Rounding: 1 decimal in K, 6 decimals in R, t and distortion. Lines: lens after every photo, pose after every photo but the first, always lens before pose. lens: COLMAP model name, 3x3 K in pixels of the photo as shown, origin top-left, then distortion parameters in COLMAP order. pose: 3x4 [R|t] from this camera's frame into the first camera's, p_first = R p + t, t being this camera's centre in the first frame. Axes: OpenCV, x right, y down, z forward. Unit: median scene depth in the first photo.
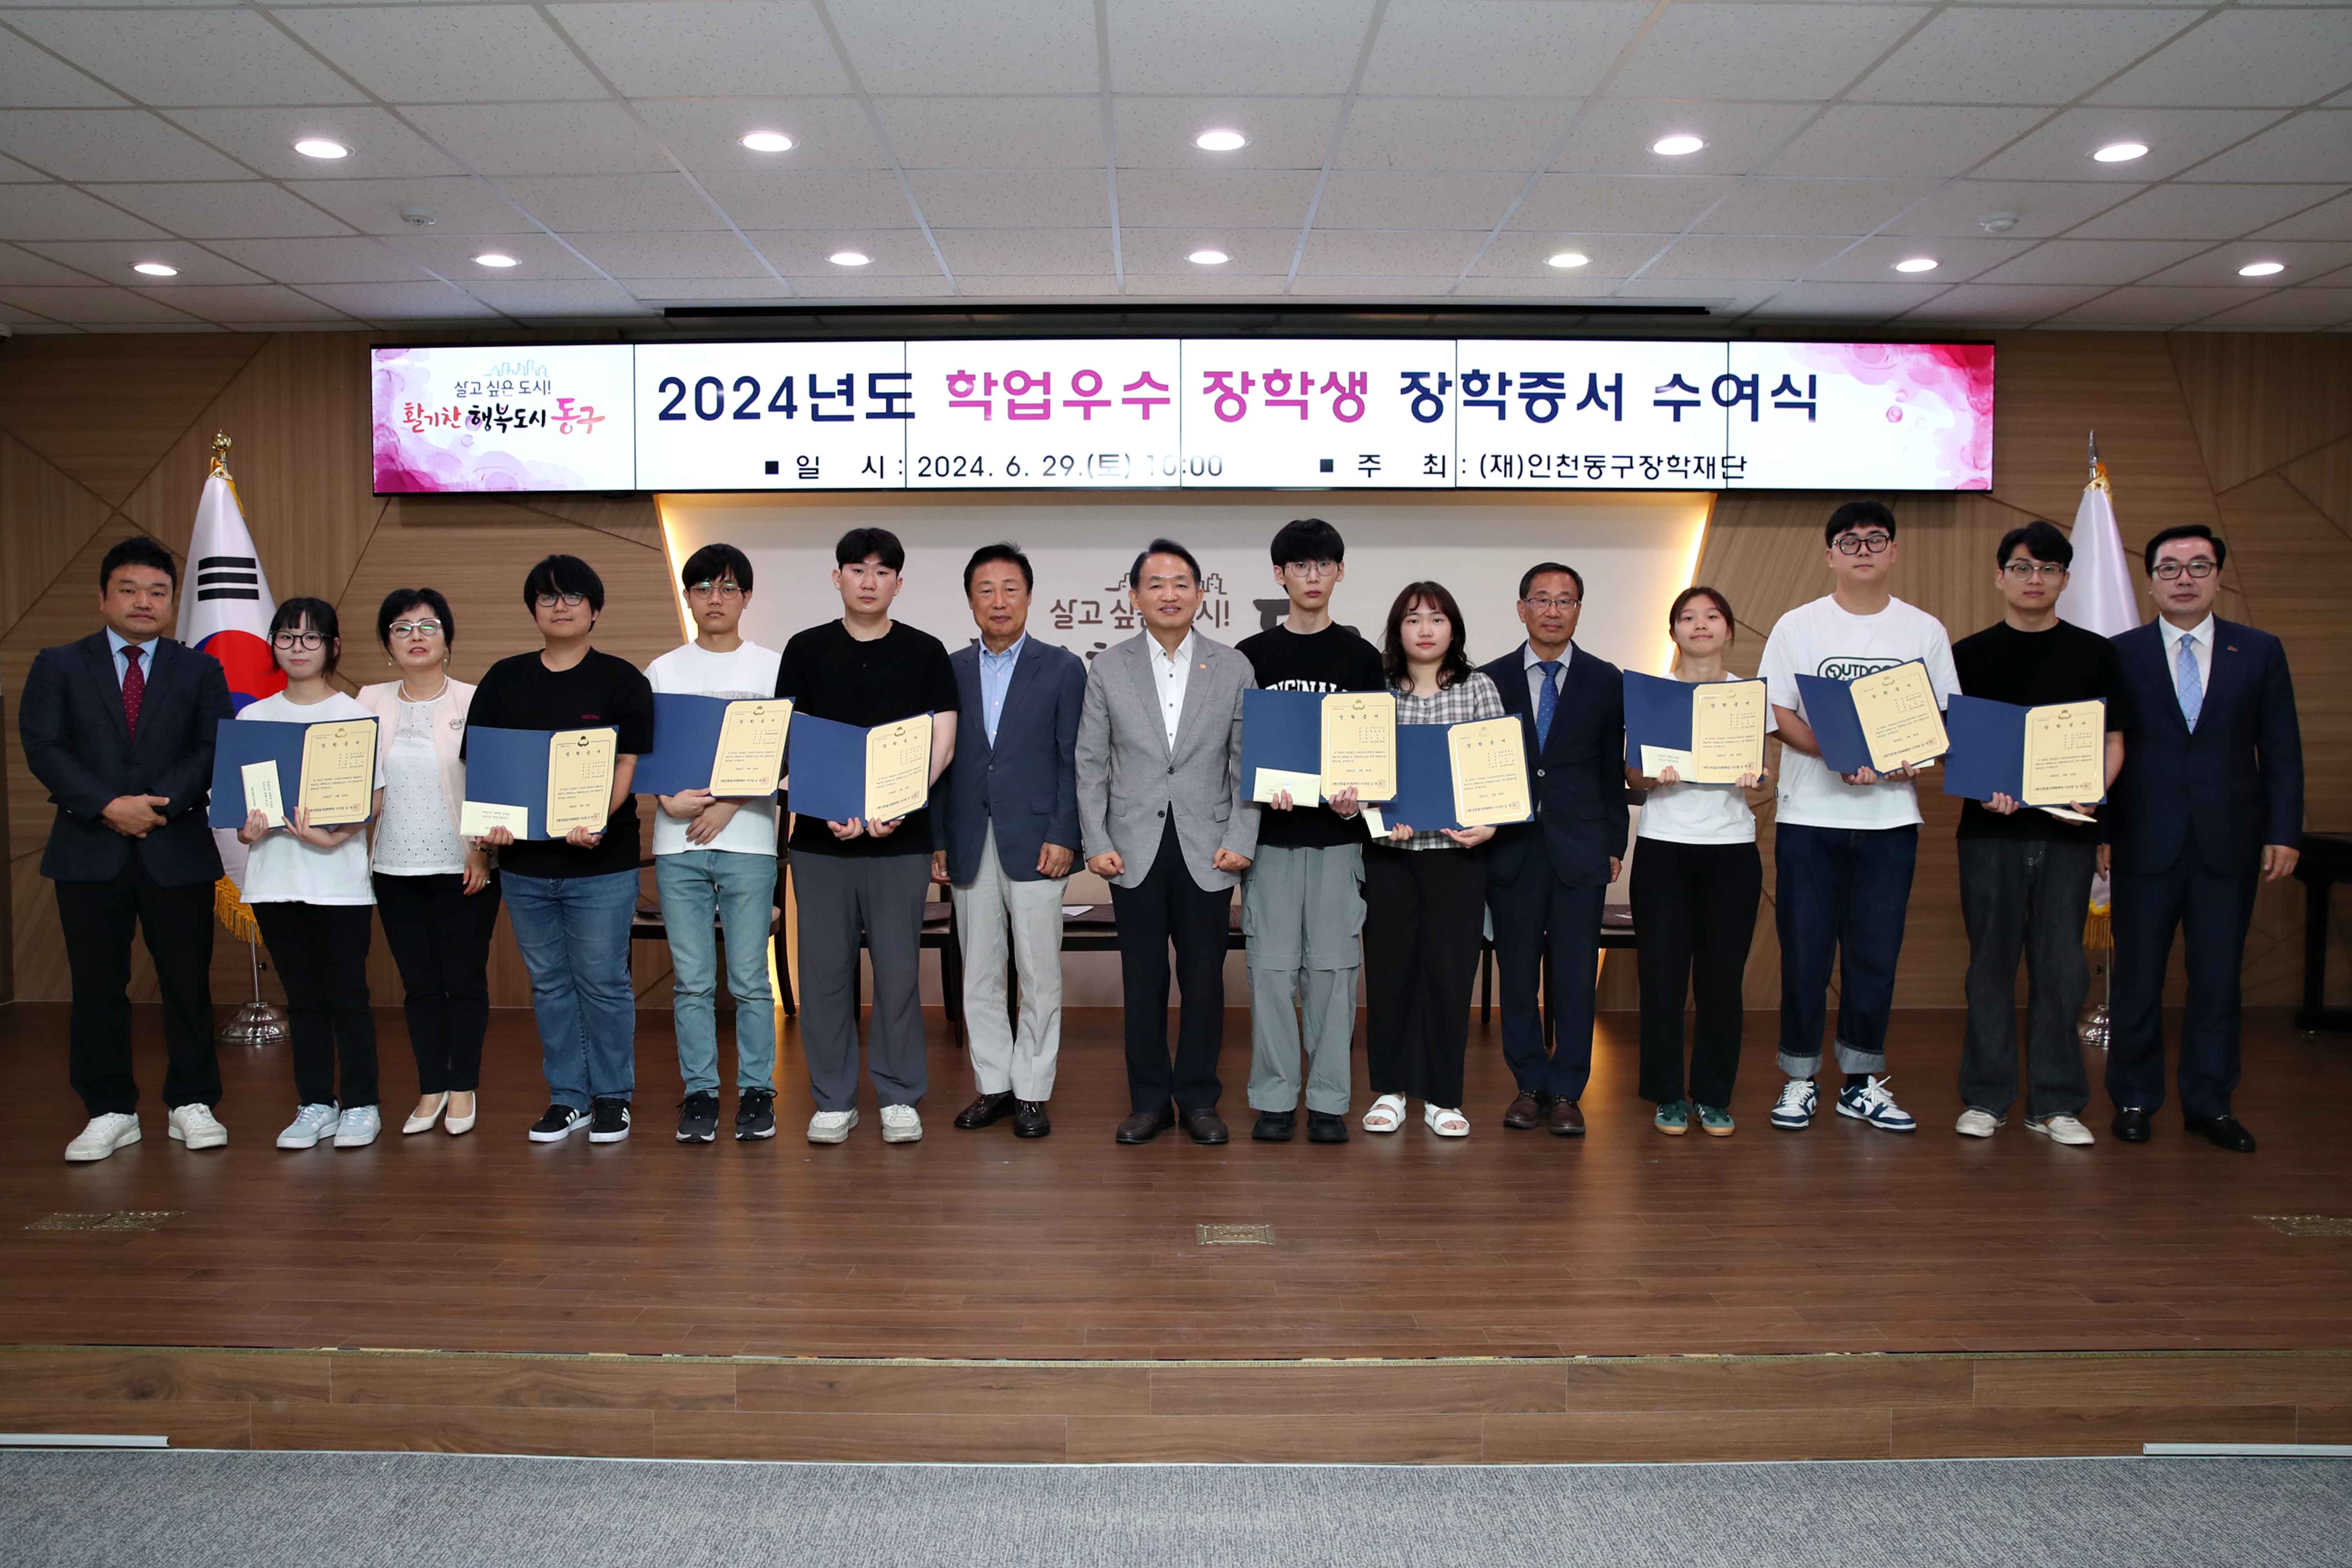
lens RADIAL K [[1700.7, 0, 1163.8], [0, 1700.7, 786.0], [0, 0, 1]] dist [-0.108406, 0.087473]
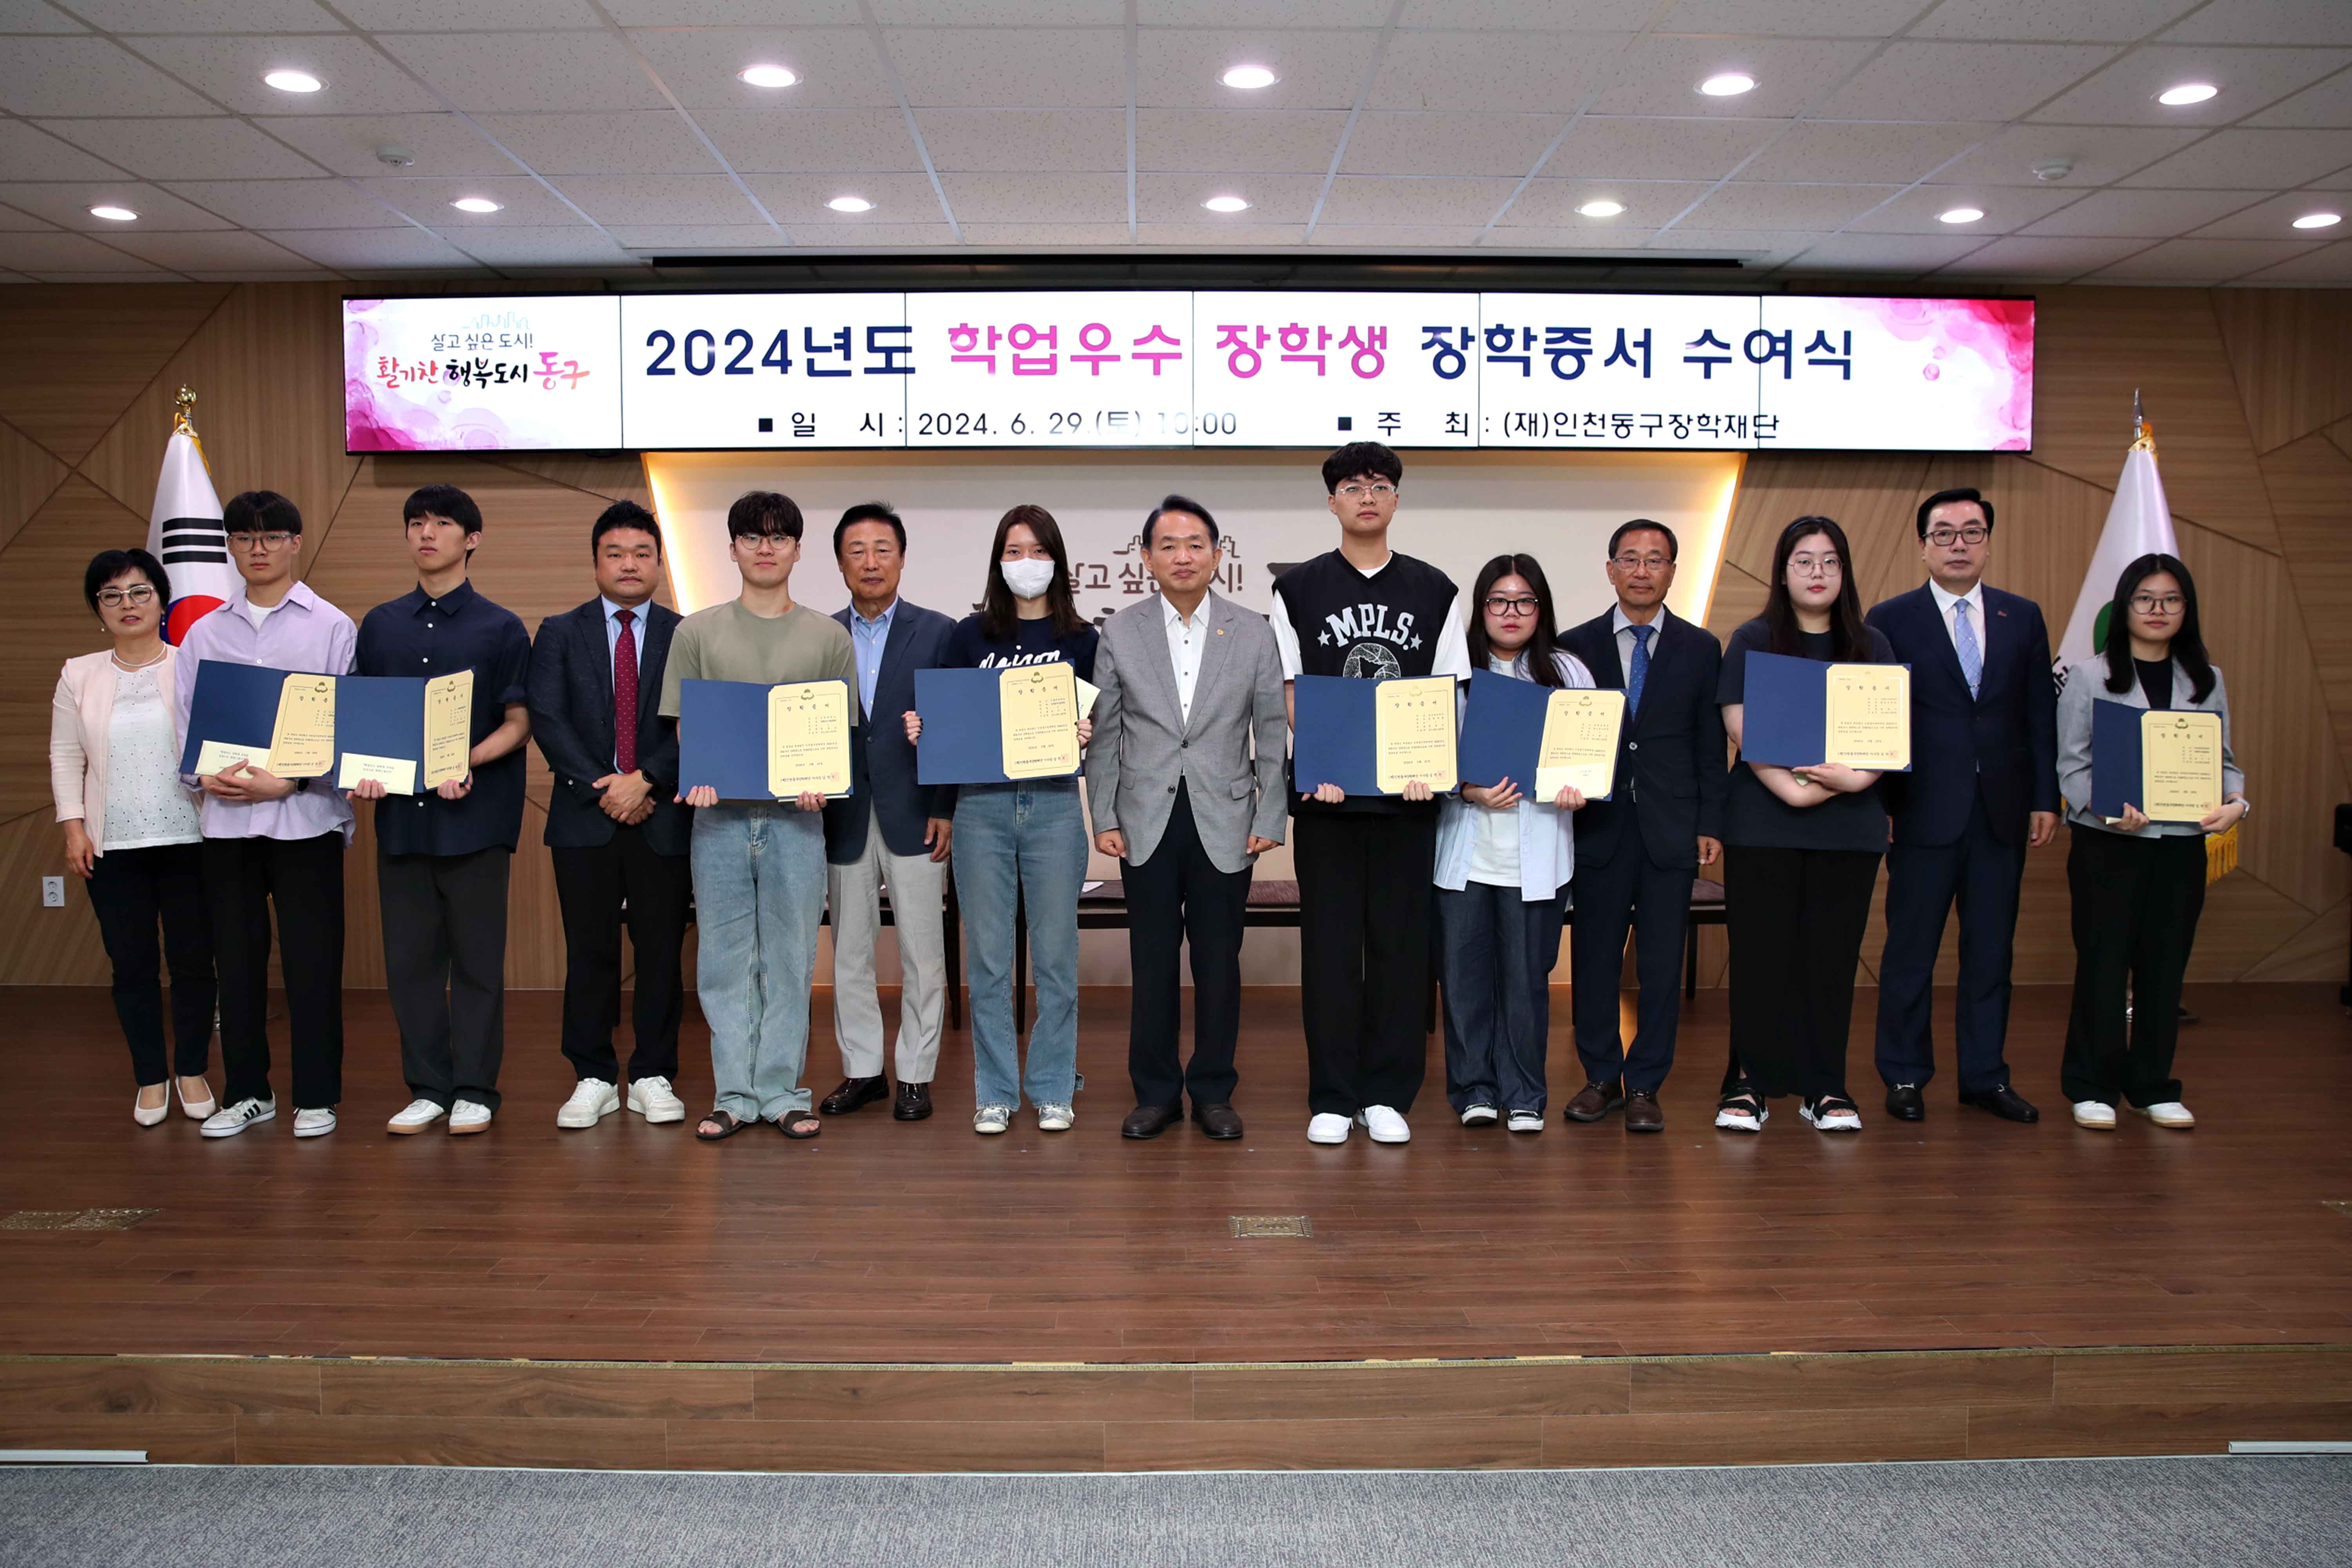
lens RADIAL K [[1735.1, 0, 1176.0], [0, 1735.1, 784.0], [0, 0, 1]] dist [-0.109170, 0.087184]
pose [[0.999870, -0.001720, 0.016051, -0.015769], [0.001481, 0.999888, 0.014861, 0.000584], [-0.016075, -0.014835, 0.999761, 0.018932]]
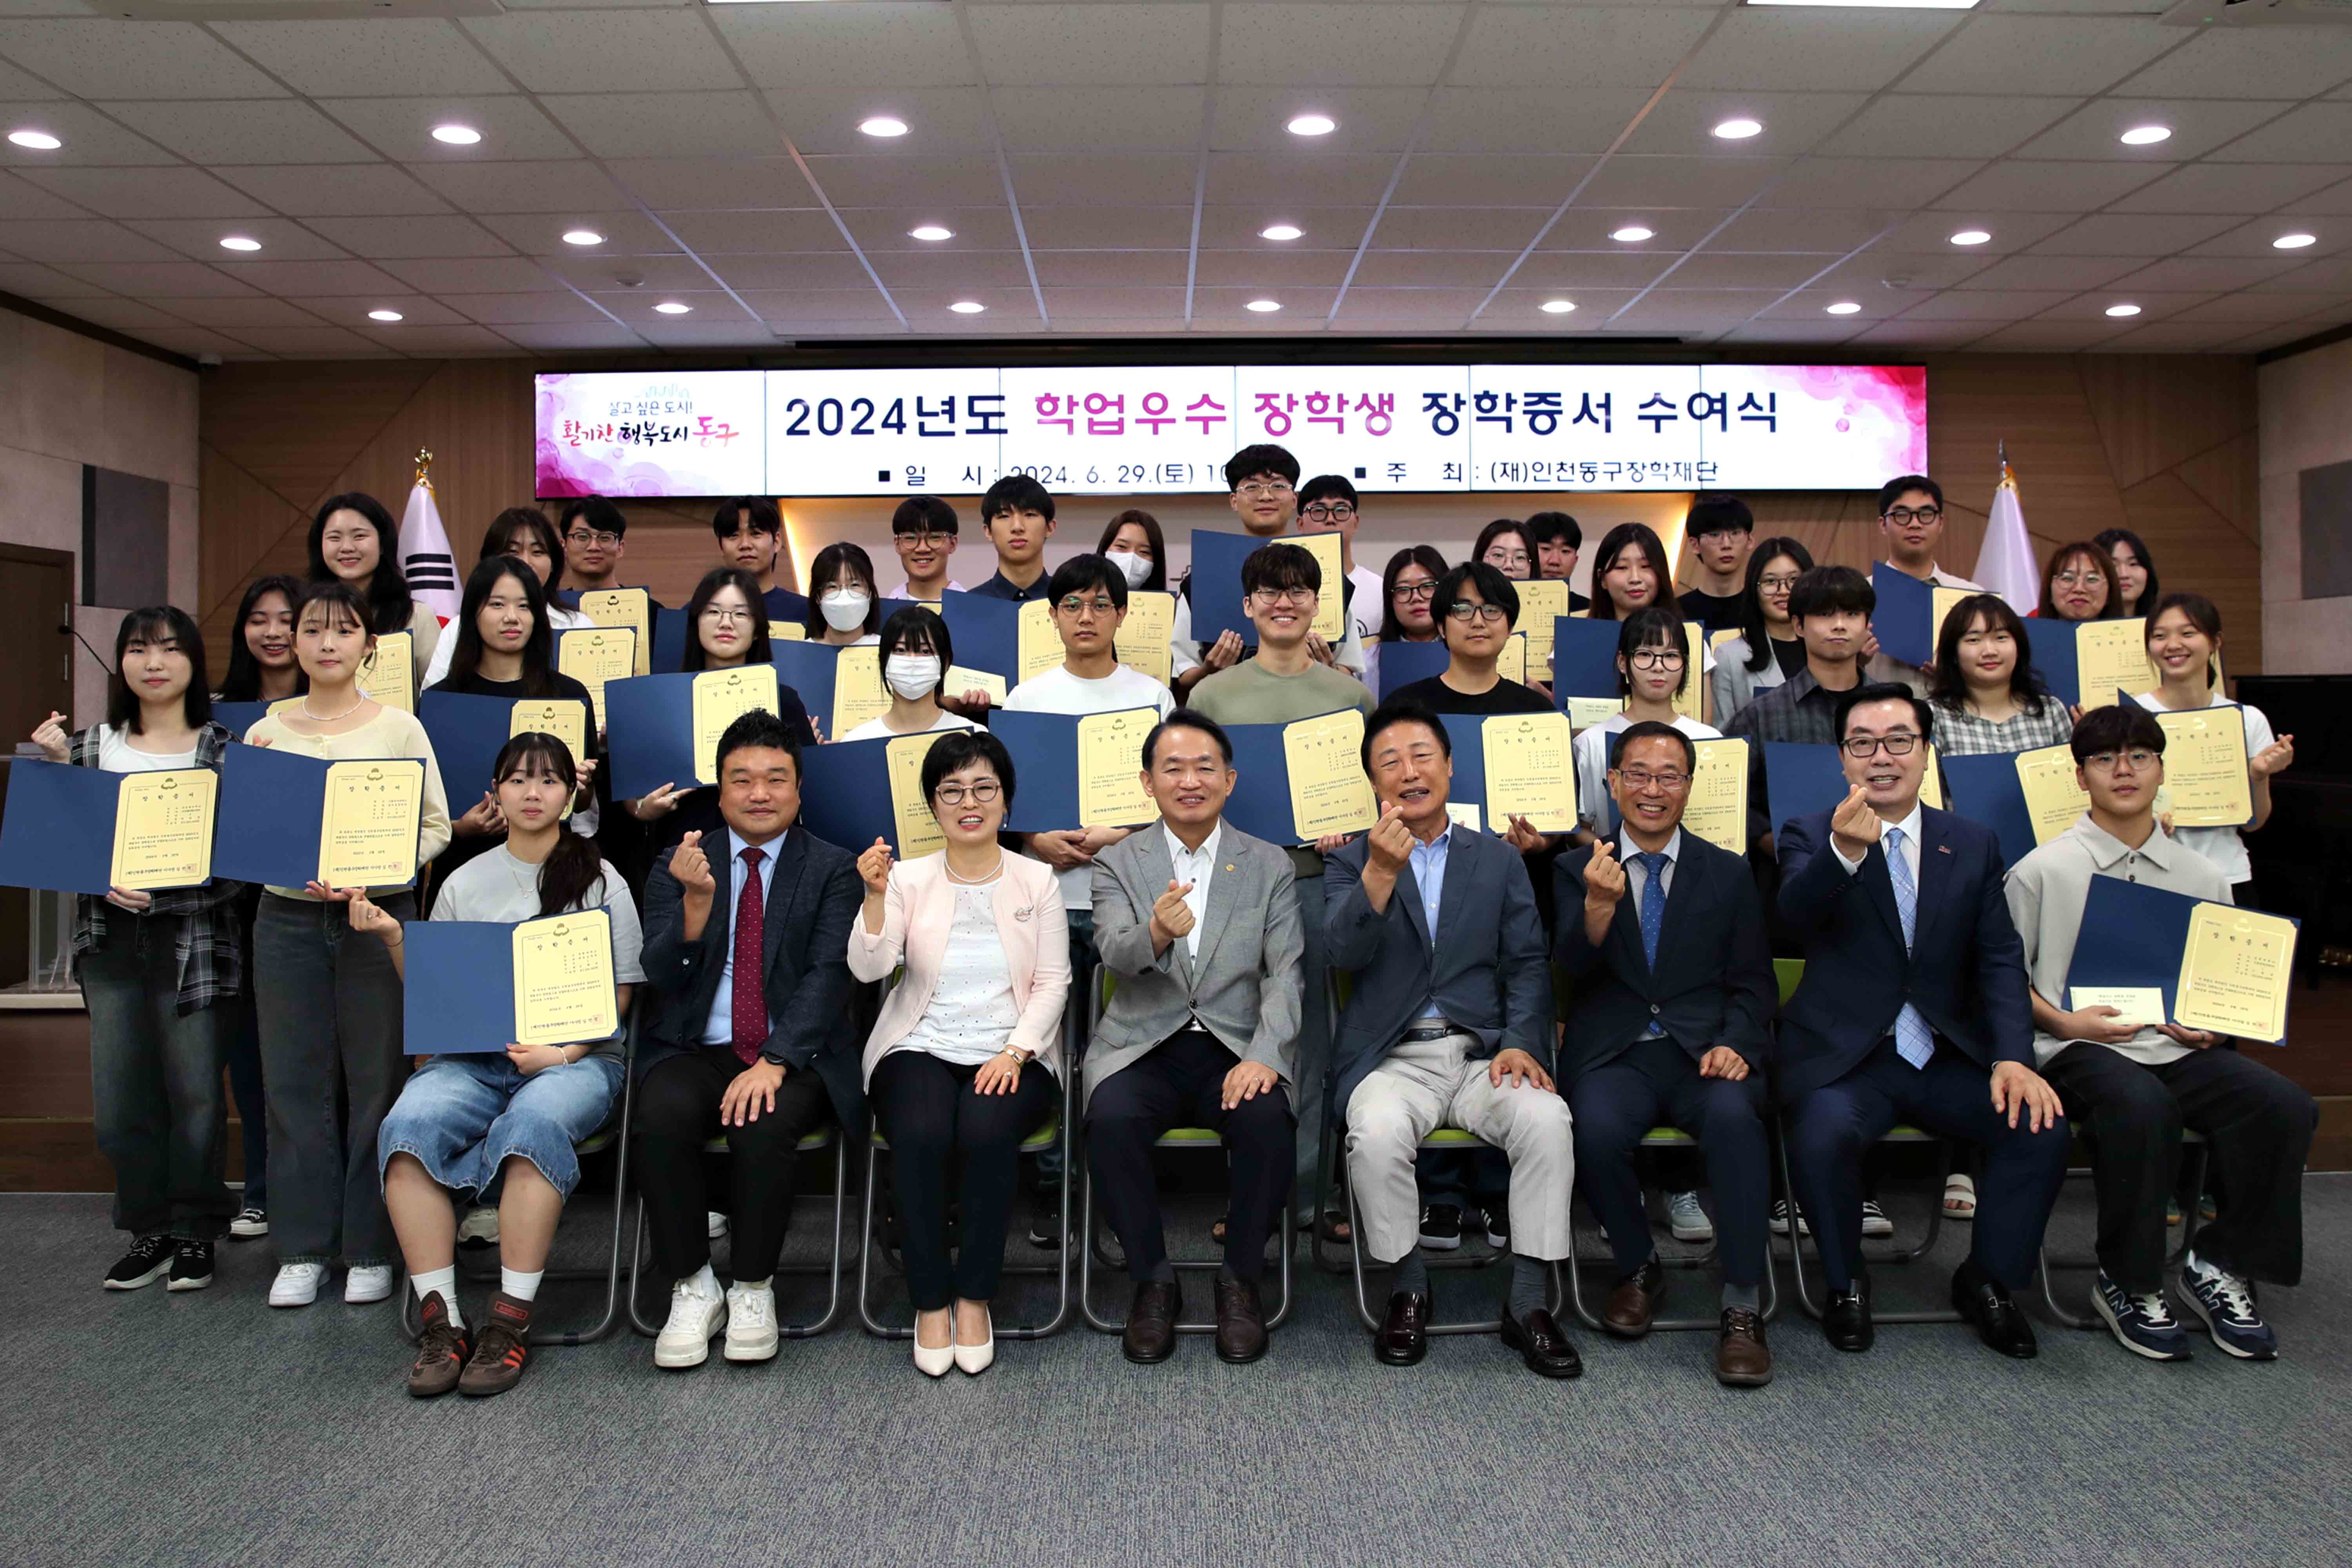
lens RADIAL K [[1879.9, 0, 1206.6], [0, 1879.9, 694.0], [0, 0, 1]] dist [-0.108599, 0.092538]
pose [[0.999749, -0.007368, 0.021141, -0.038908], [0.008544, 0.998391, -0.056060, 0.035590], [-0.020694, 0.056226, 0.998204, -0.286365]]
